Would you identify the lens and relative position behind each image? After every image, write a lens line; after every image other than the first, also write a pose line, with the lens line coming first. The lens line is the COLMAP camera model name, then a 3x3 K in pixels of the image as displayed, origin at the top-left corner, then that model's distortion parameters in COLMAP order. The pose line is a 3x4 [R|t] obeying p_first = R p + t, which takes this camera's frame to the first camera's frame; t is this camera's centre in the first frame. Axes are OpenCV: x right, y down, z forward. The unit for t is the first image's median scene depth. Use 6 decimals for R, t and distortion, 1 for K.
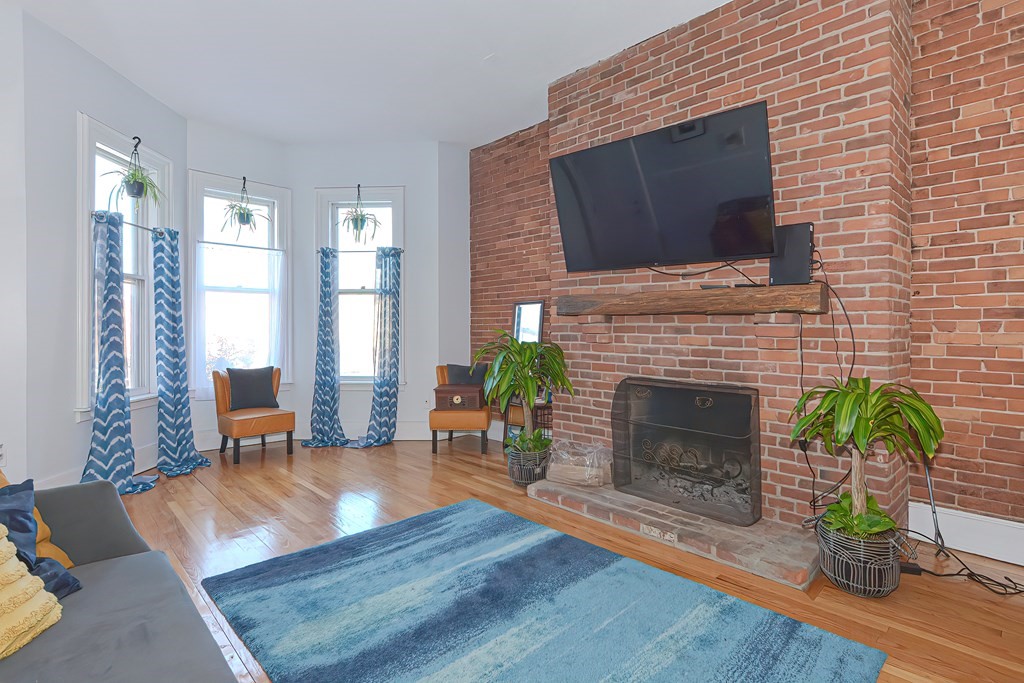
lens RADIAL K [[503.4, 0, 492.3], [0, 503.4, 326.7], [0, 0, 1]] dist [-0.004316, -0.000111]
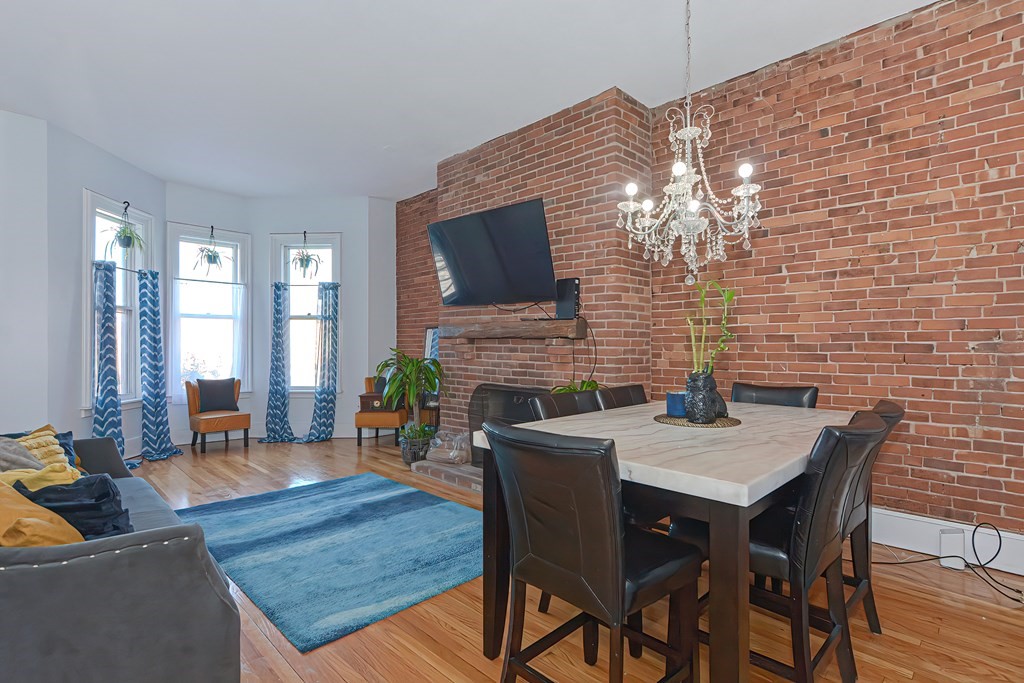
lens RADIAL K [[510.0, 0, 479.1], [0, 510.0, 342.9], [0, 0, 1]] dist [-0.002164, -0.000041]
pose [[0.999970, 0.000230, -0.007777, 0.243368], [-0.000248, 0.999997, -0.002390, -0.007247], [0.007776, 0.002392, 0.999967, -0.350930]]
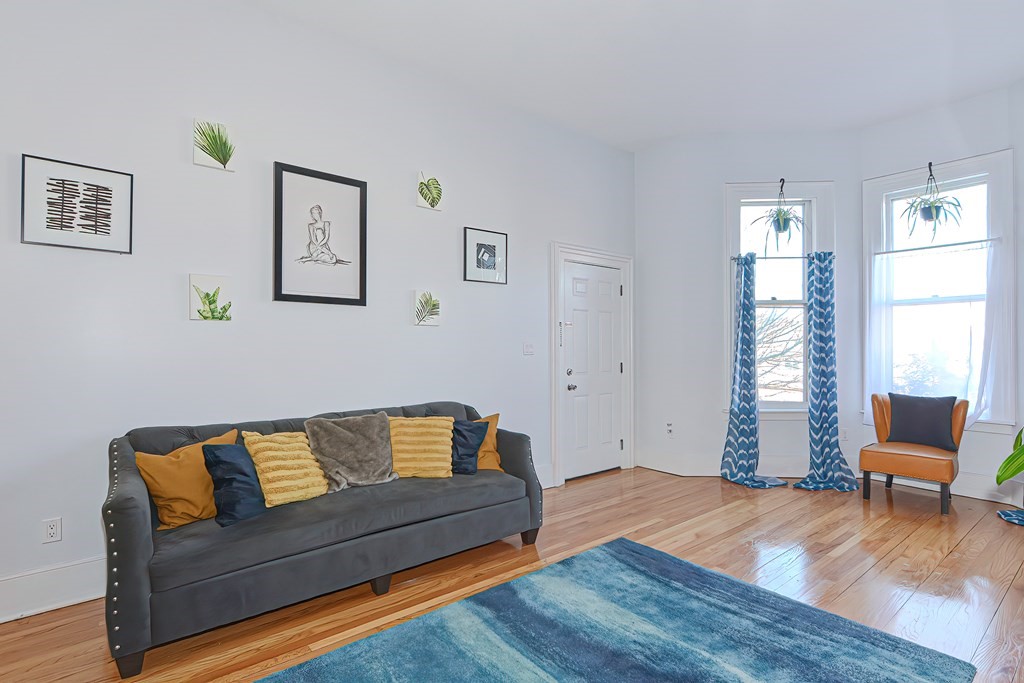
lens RADIAL K [[492.4, 0, 511.2], [0, 492.4, 348.6], [0, 0, 1]] dist [-0.000400, 0.000261]
pose [[-0.052187, -0.000401, -0.998637, 0.469395], [0.011301, 0.999936, -0.000992, -0.002159], [0.998573, -0.011338, -0.052179, 0.486121]]
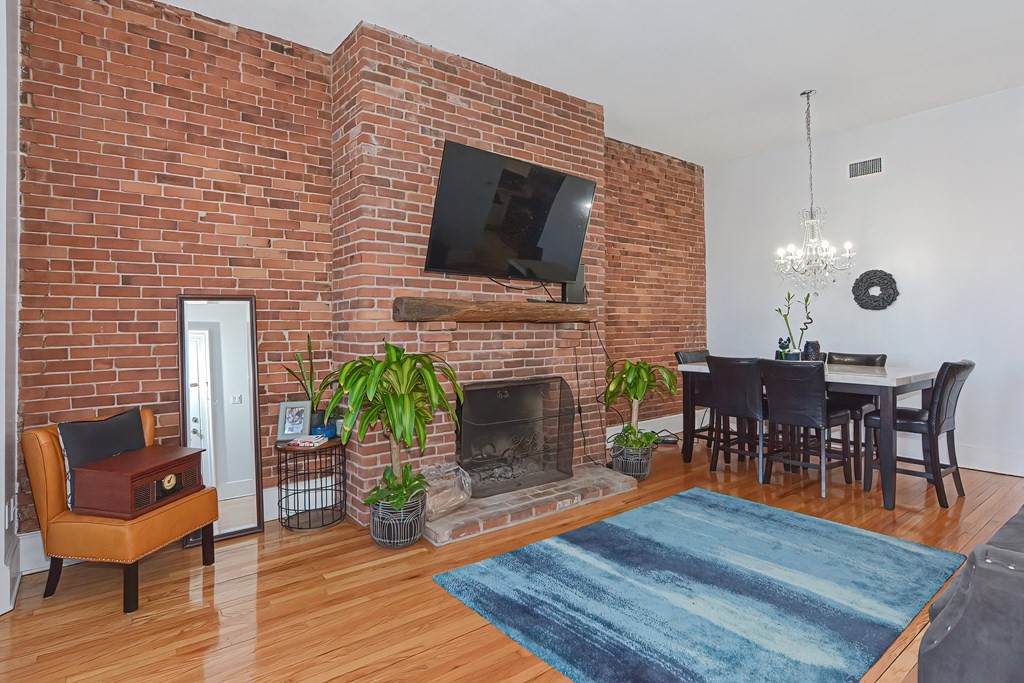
lens RADIAL K [[564.8, 0, 511.4], [0, 564.8, 314.1], [0, 0, 1]] dist [-0.005082, -0.000259]
pose [[0.064469, 0.021514, 0.997688, -0.760811], [0.009175, 0.999713, -0.022150, -0.011643], [-0.997878, 0.010581, 0.064253, 0.755908]]
